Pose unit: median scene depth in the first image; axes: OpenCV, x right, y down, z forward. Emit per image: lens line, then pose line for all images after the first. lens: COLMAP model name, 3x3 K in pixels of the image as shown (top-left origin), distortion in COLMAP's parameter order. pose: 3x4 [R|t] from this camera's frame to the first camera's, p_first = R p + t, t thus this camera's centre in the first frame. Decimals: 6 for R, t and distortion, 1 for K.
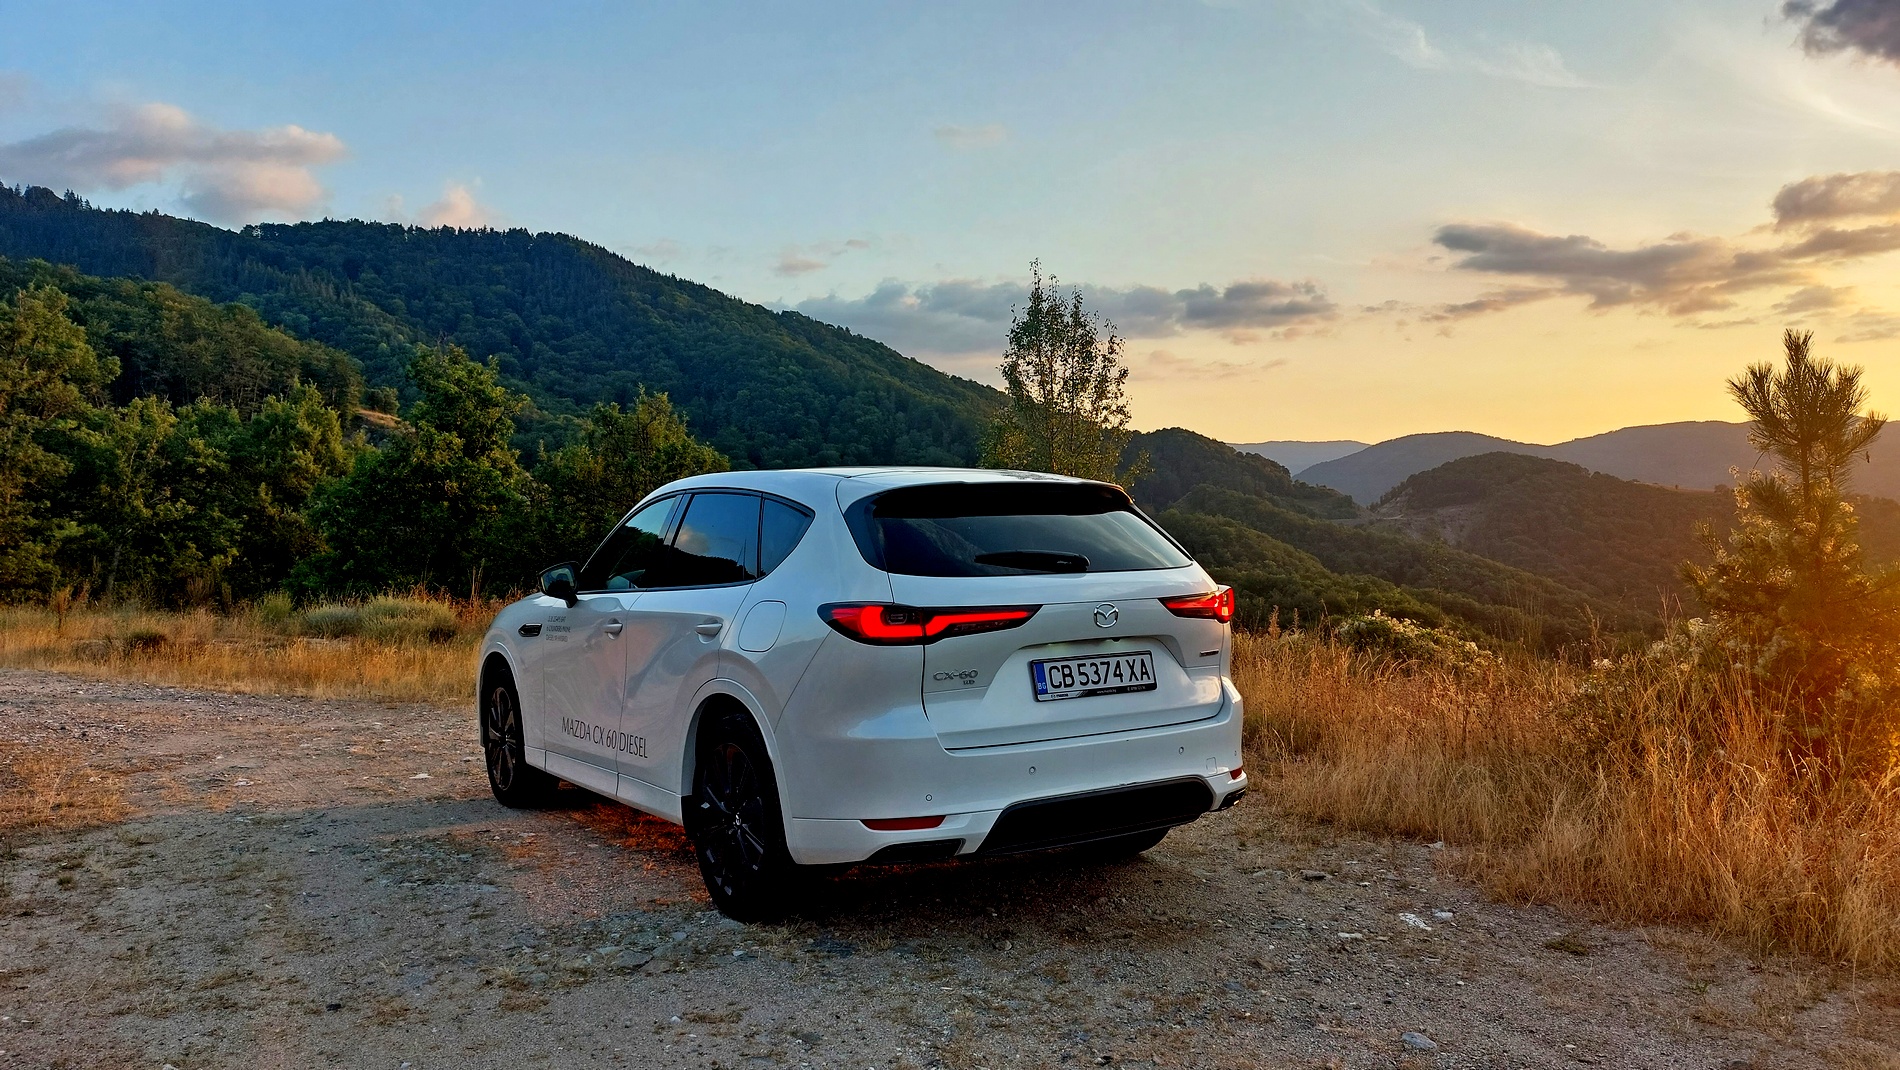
lens RADIAL K [[1344.0, 0, 960.7], [0, 1344.0, 532.7], [0, 0, 1]] dist [0.071844, -0.046019]
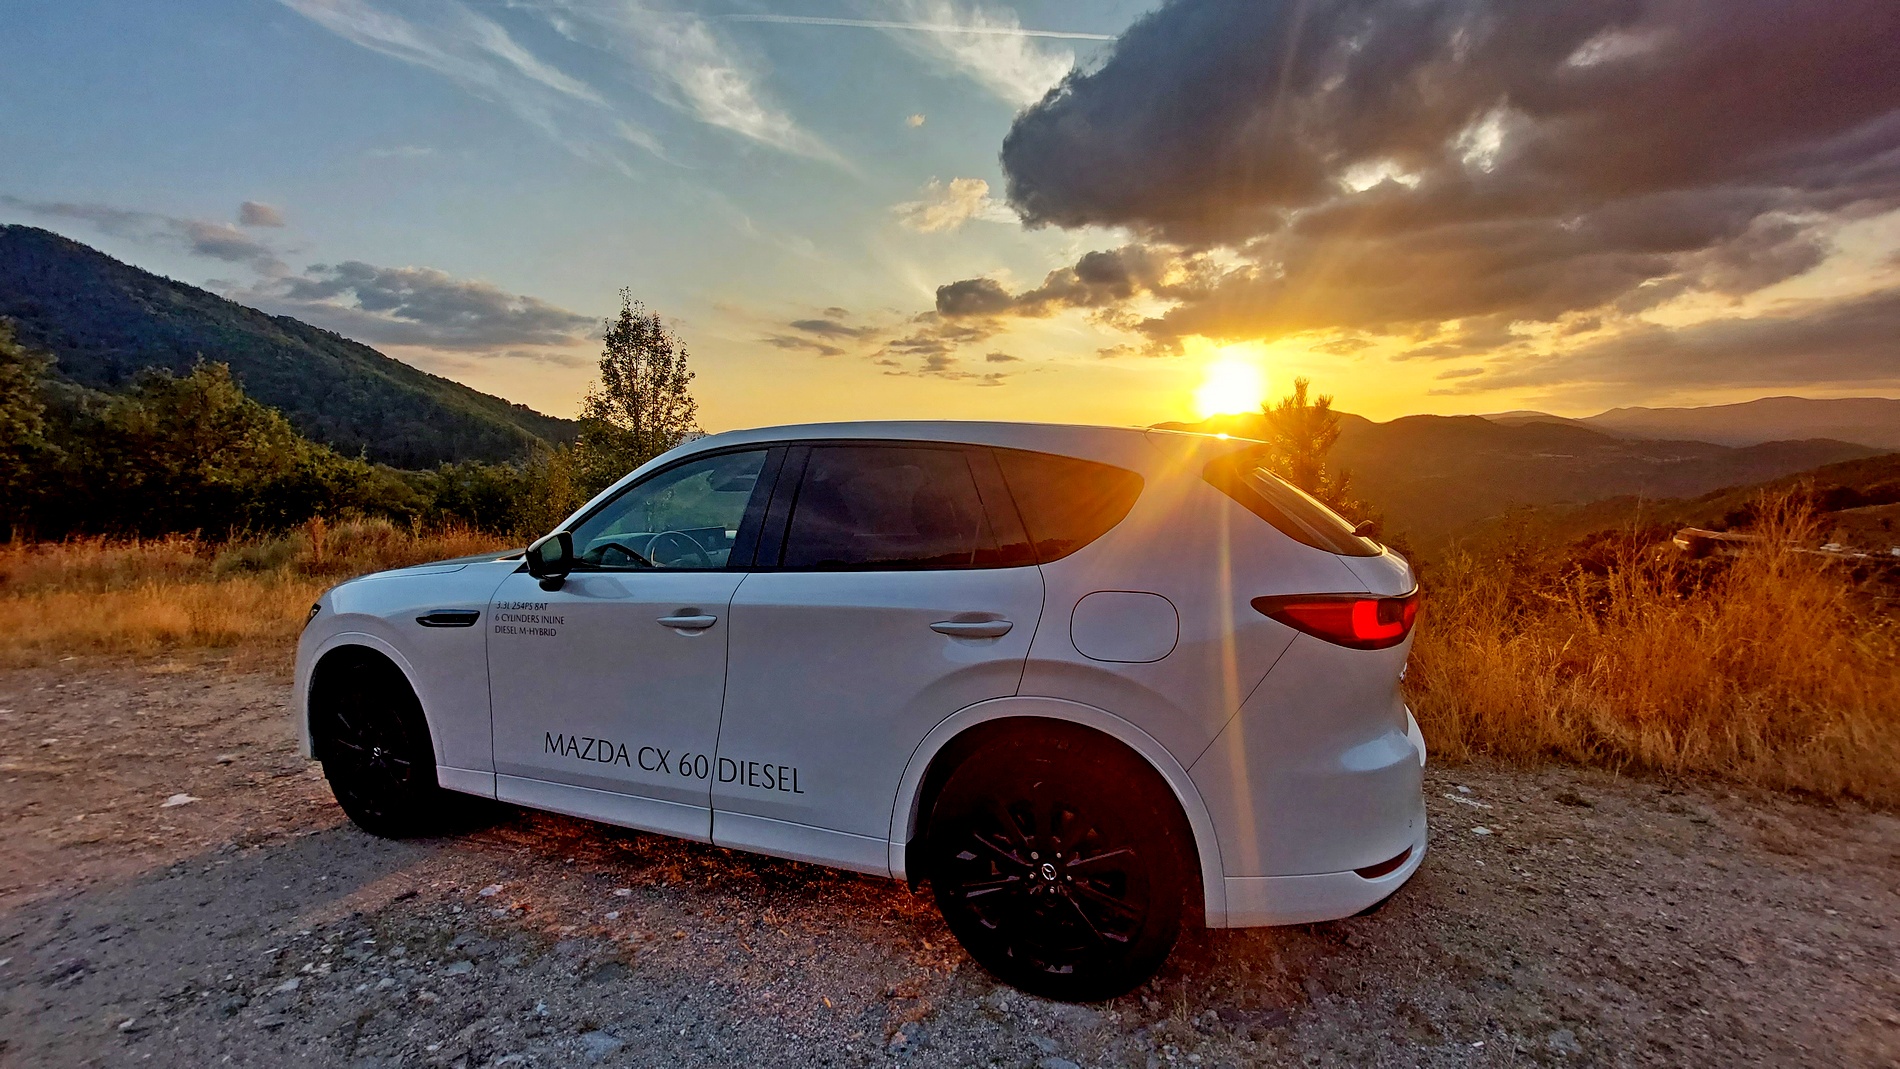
lens RADIAL K [[739.9, 0, 931.6], [0, 739.9, 537.1], [0, 0, 1]] dist [-0.018971, 0.001369]
pose [[0.824199, -0.028959, 0.565559, -0.091491], [-0.010969, 0.997688, 0.067070, -0.001240], [-0.566194, -0.061482, 0.821976, 0.143163]]
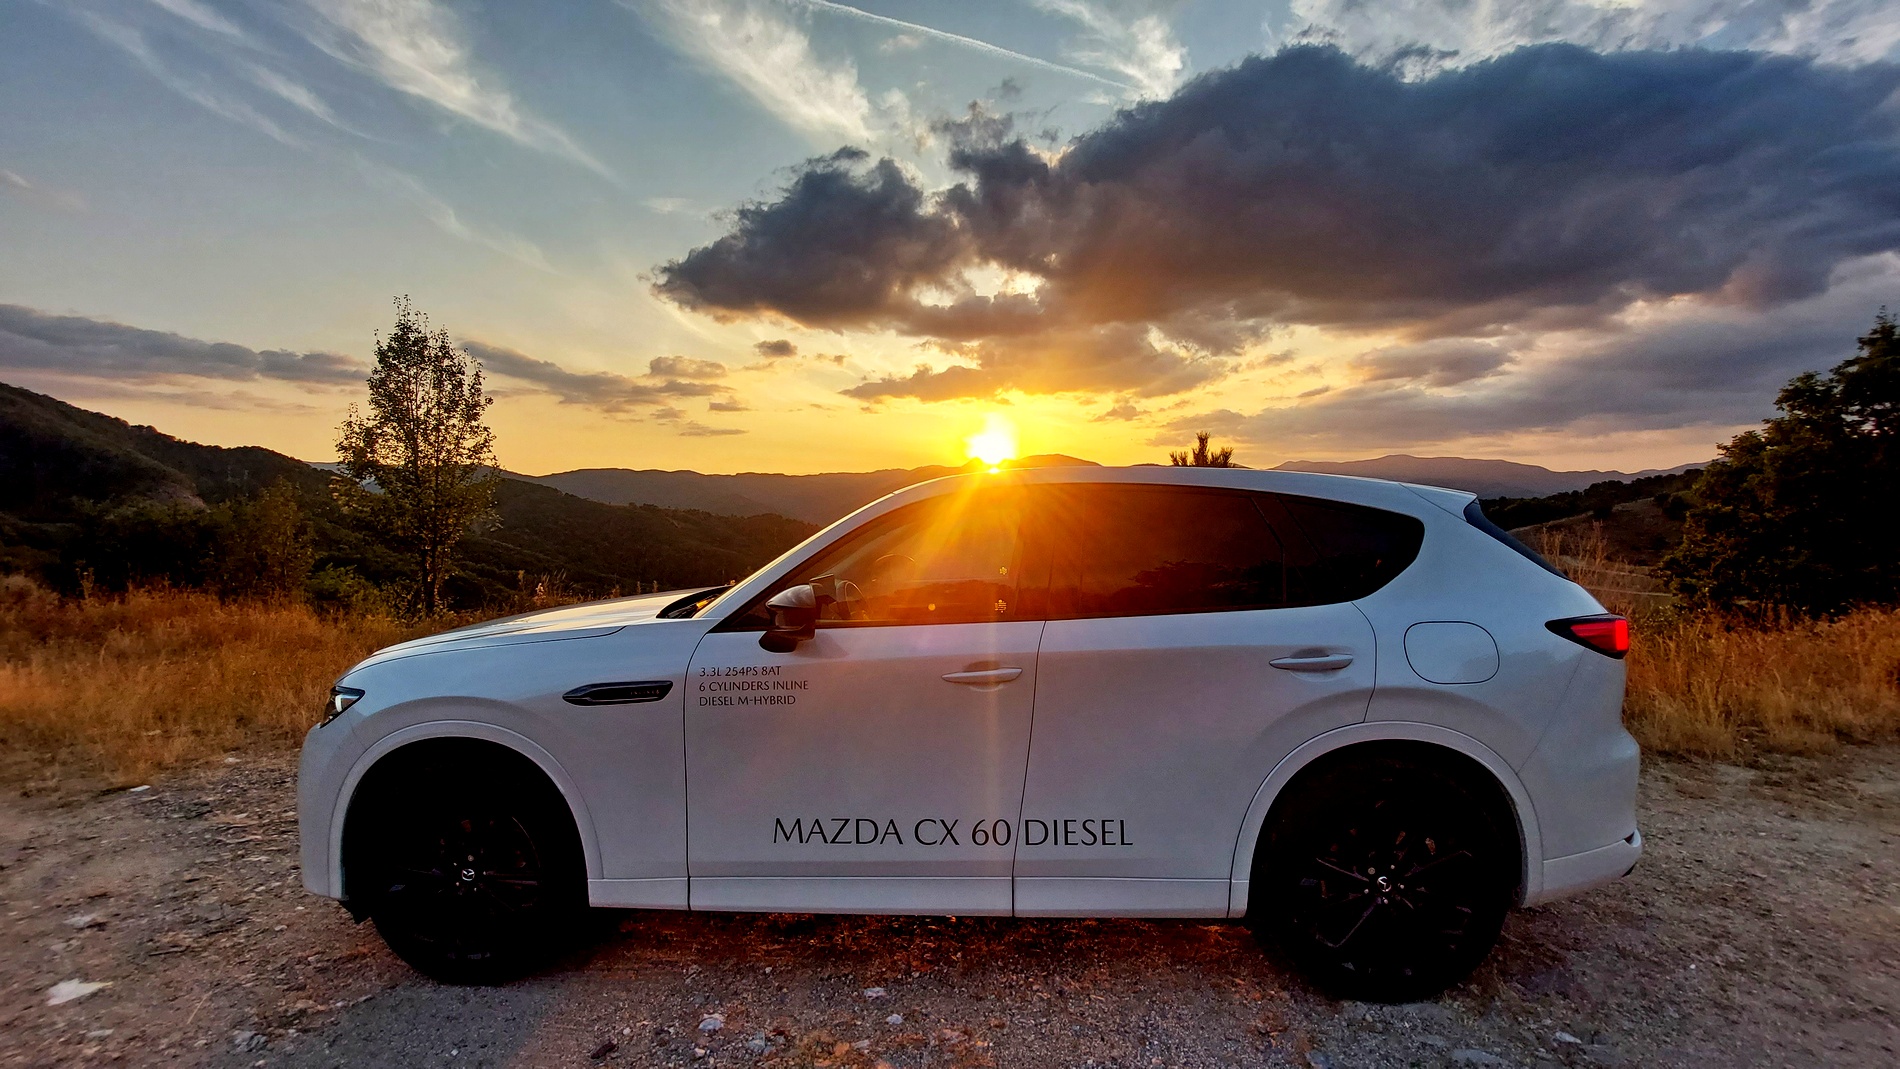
lens RADIAL K [[739.9, 0, 916.8], [0, 739.9, 549.3], [0, 0, 1]] dist [-0.018971, 0.001369]
pose [[0.609395, -0.015890, 0.792708, -0.139843], [-0.007702, 0.999633, 0.025959, -0.000929], [-0.792829, -0.021925, 0.609049, 0.193223]]
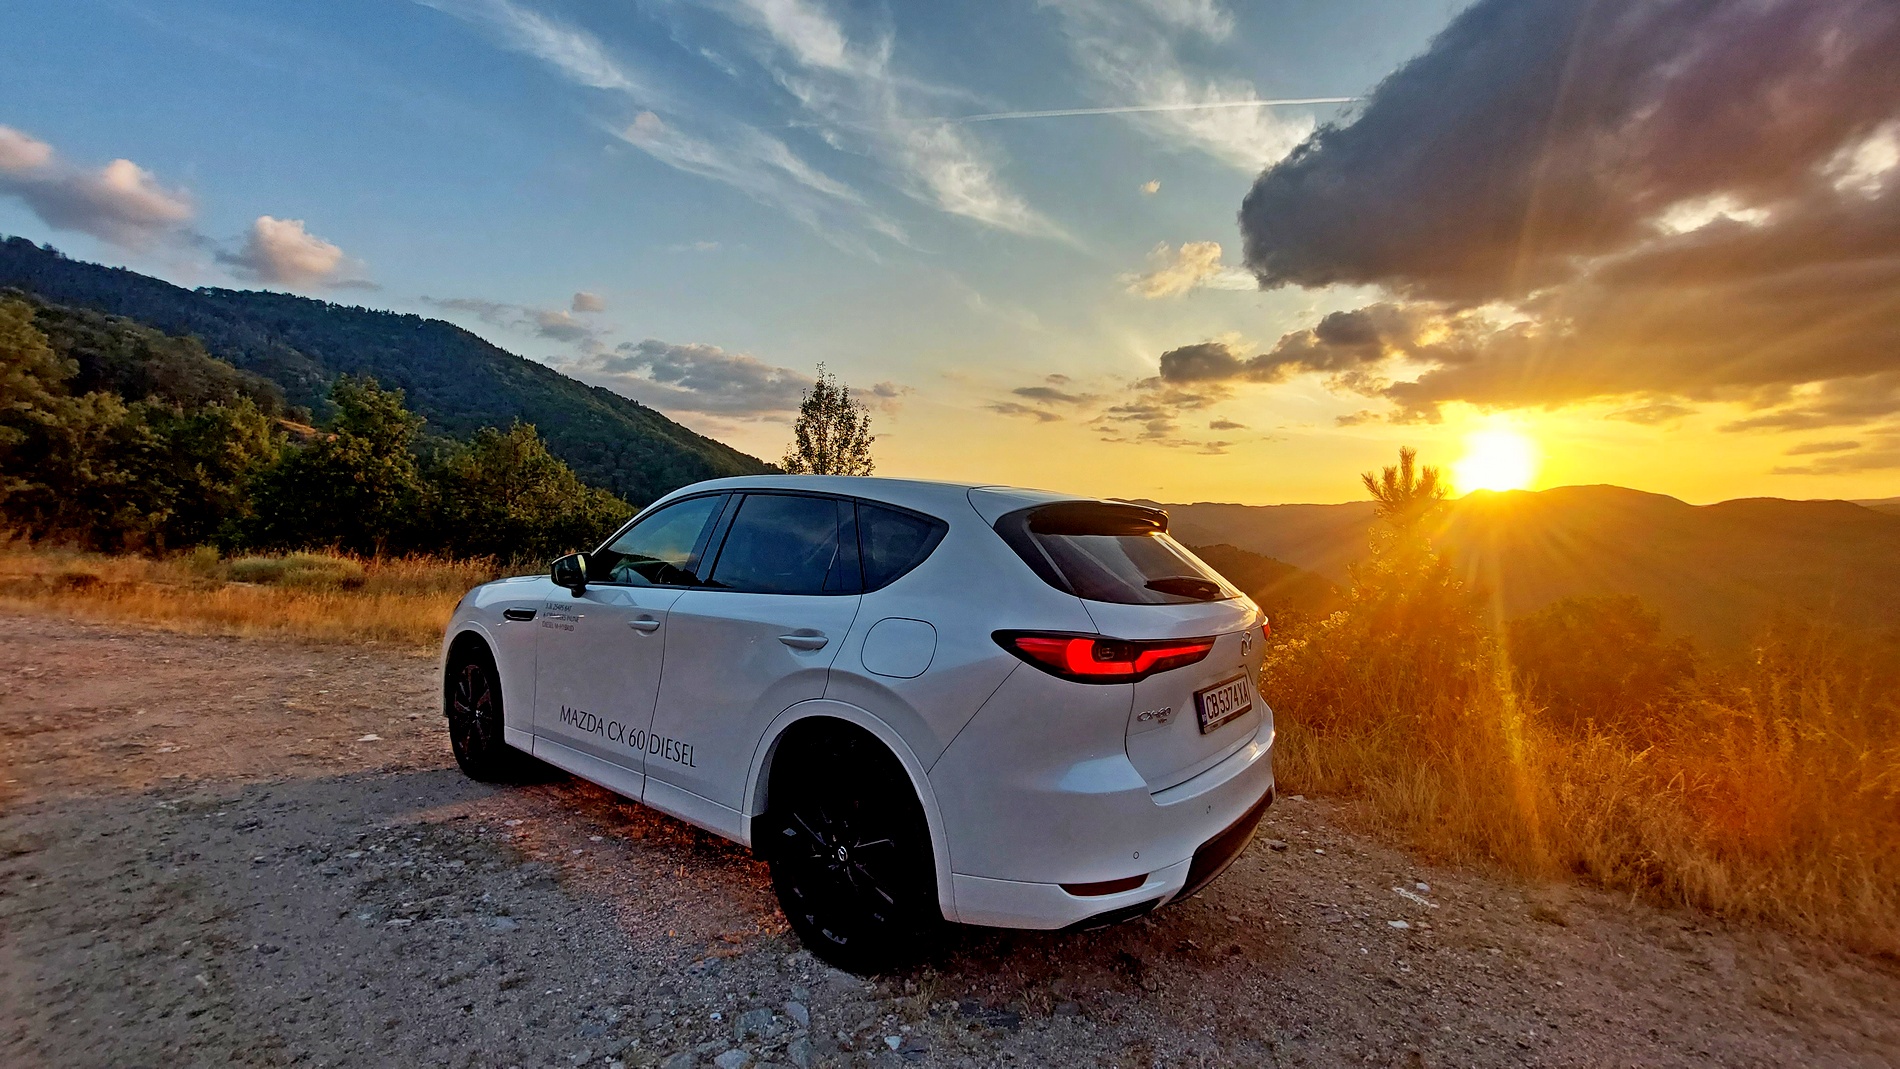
lens RADIAL K [[739.9, 0, 947.1], [0, 739.9, 527.7], [0, 0, 1]] dist [-0.018971, 0.001369]
pose [[0.943373, 0.063828, 0.325537, -0.056251], [-0.060026, 0.997960, -0.021720, -0.000266], [-0.326259, 0.000949, 0.945280, 0.104079]]
